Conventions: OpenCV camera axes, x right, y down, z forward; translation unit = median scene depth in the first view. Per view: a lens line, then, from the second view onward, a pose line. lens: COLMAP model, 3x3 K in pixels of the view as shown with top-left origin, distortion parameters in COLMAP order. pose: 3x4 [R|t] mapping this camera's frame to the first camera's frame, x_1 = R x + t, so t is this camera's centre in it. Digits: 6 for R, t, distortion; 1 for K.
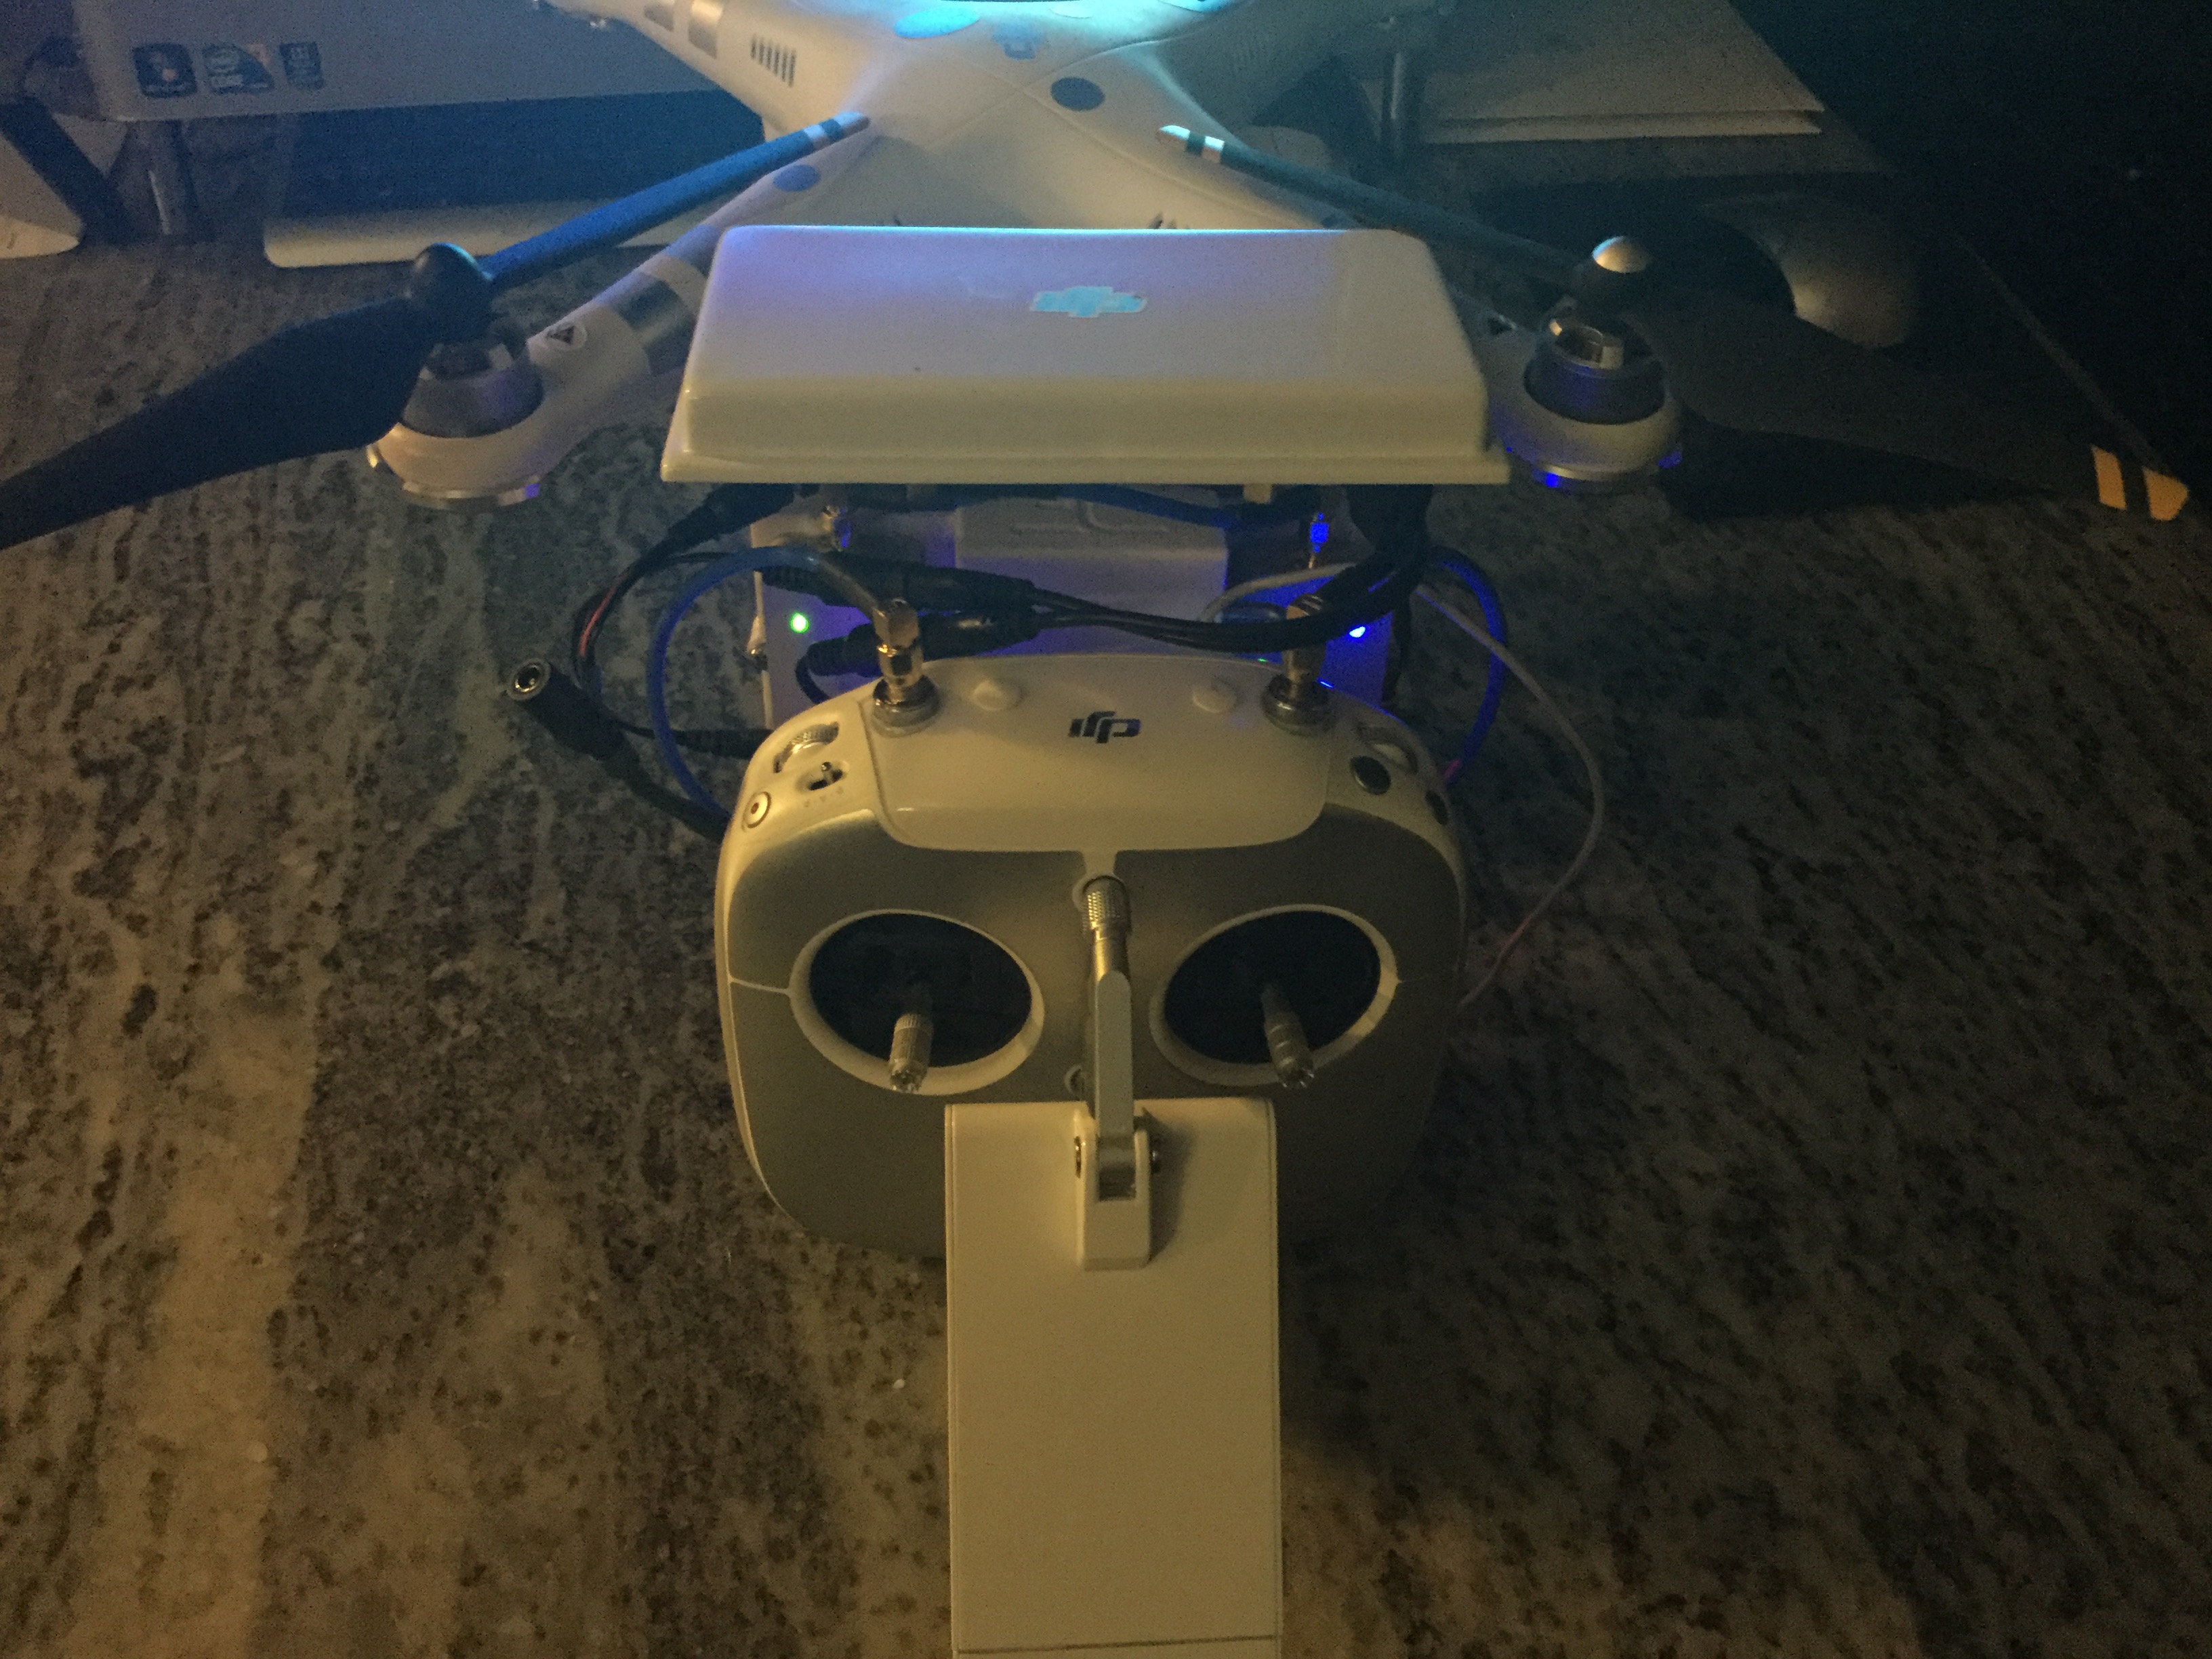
lens RADIAL K [[2052.0, 0, 1112.0], [0, 2052.0, 822.5], [0, 0, 1]] dist [-0.003345, 0.000000]
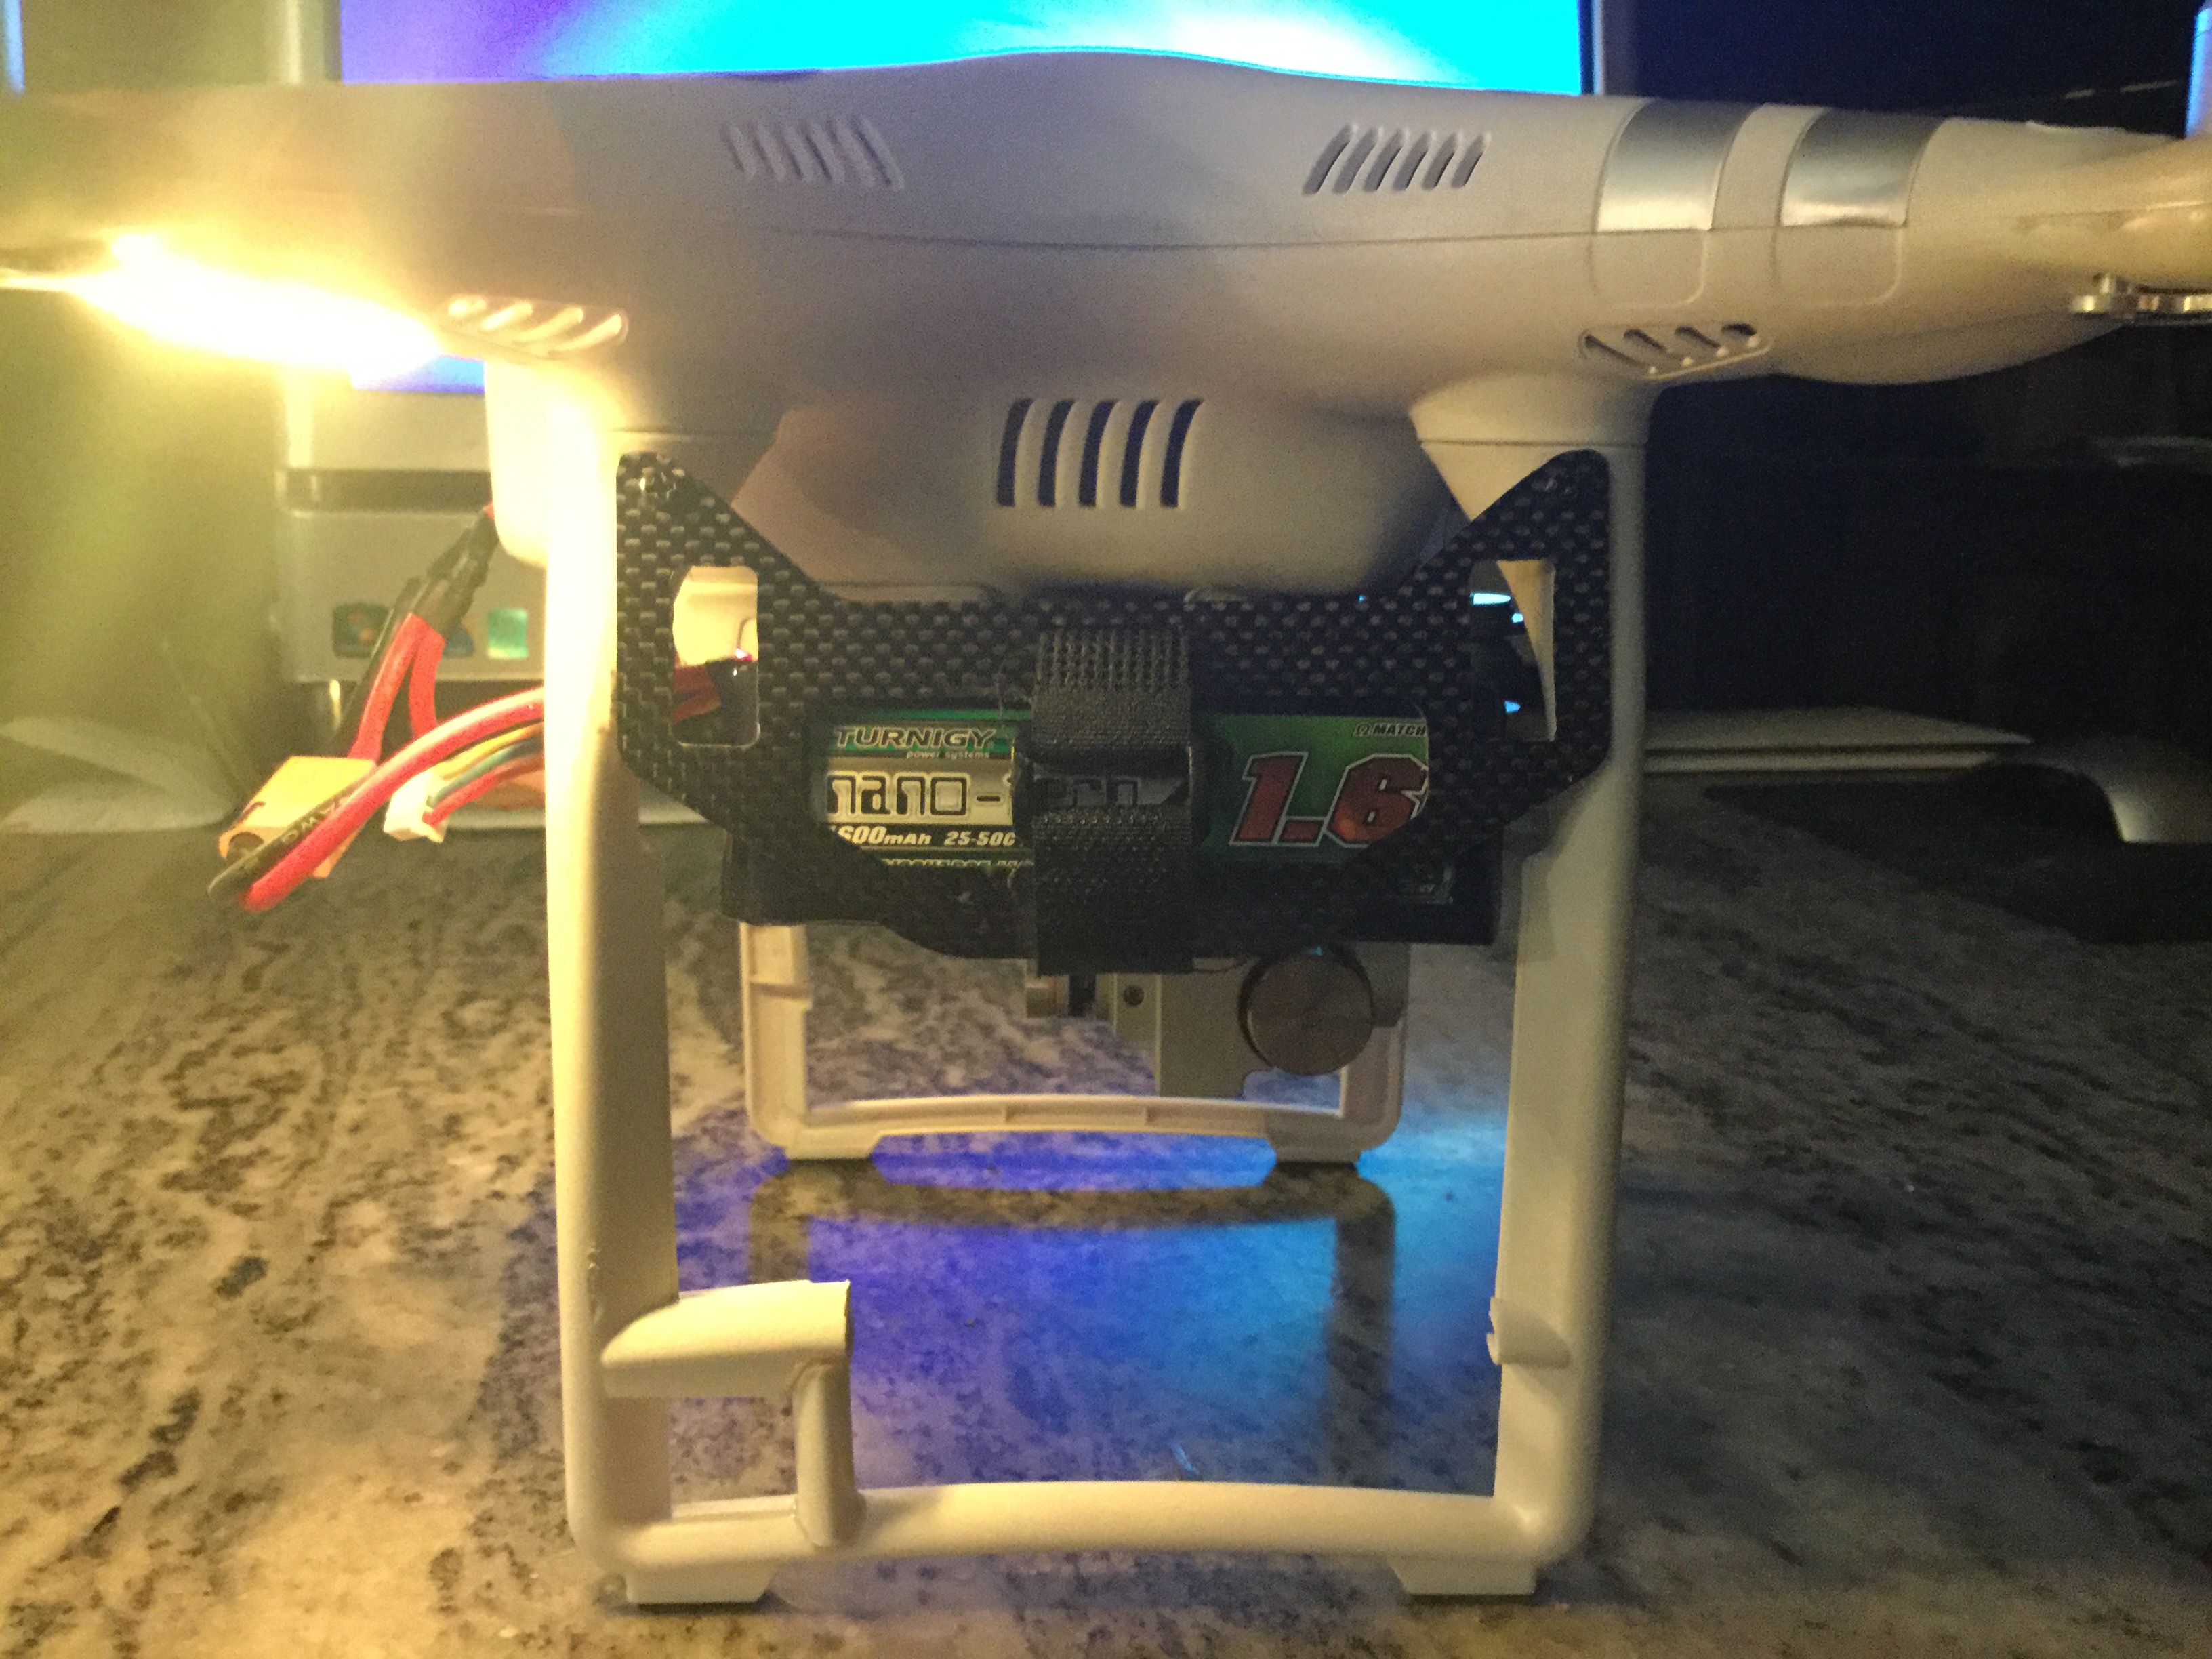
lens RADIAL K [[2052.0, 0, 1077.1], [0, 2052.0, 815.0], [0, 0, 1]] dist [-0.003345, 0.000000]
pose [[0.999487, -0.028991, 0.013583, -0.202067], [0.031683, 0.834721, -0.549761, 0.349227], [0.004600, 0.549909, 0.835212, 0.347956]]
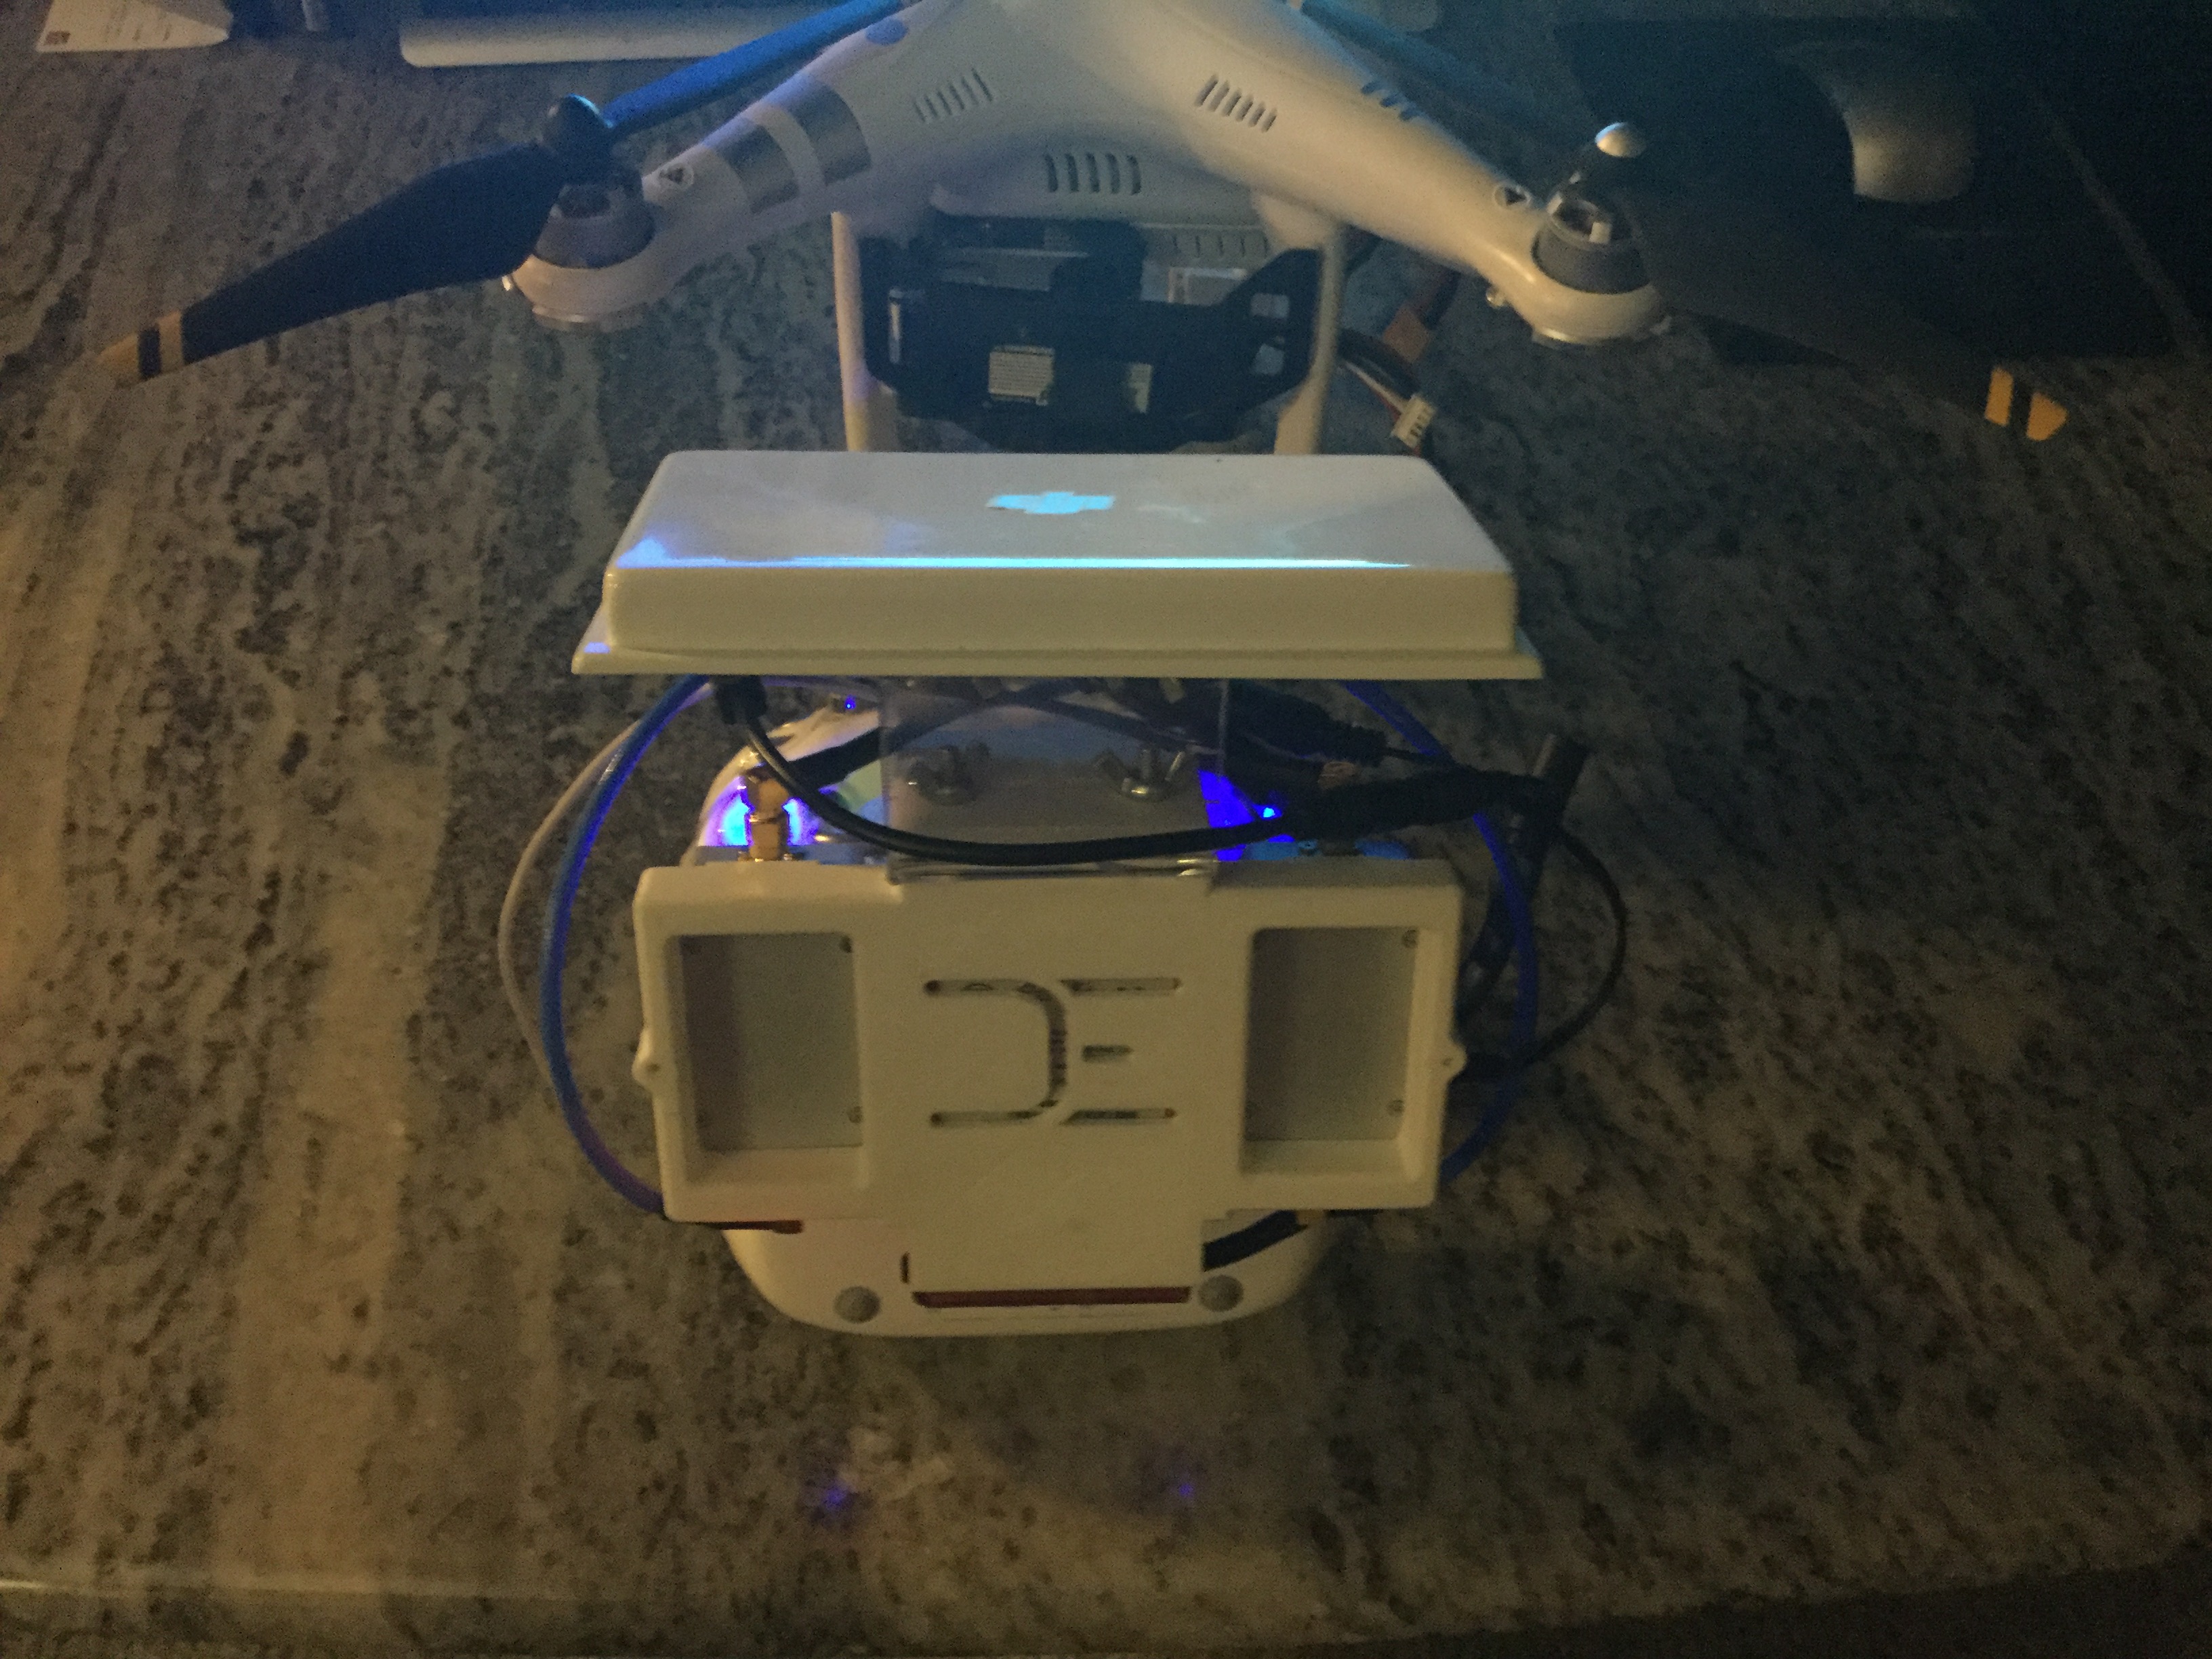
lens RADIAL K [[2052.0, 0, 1104.8], [0, 2052.0, 840.0], [0, 0, 1]] dist [-0.003345, 0.000000]
pose [[0.997587, 0.051901, -0.046106, 0.031923], [-0.046703, 0.993114, 0.107442, -0.004881], [0.051365, -0.105029, 0.993142, -0.118841]]
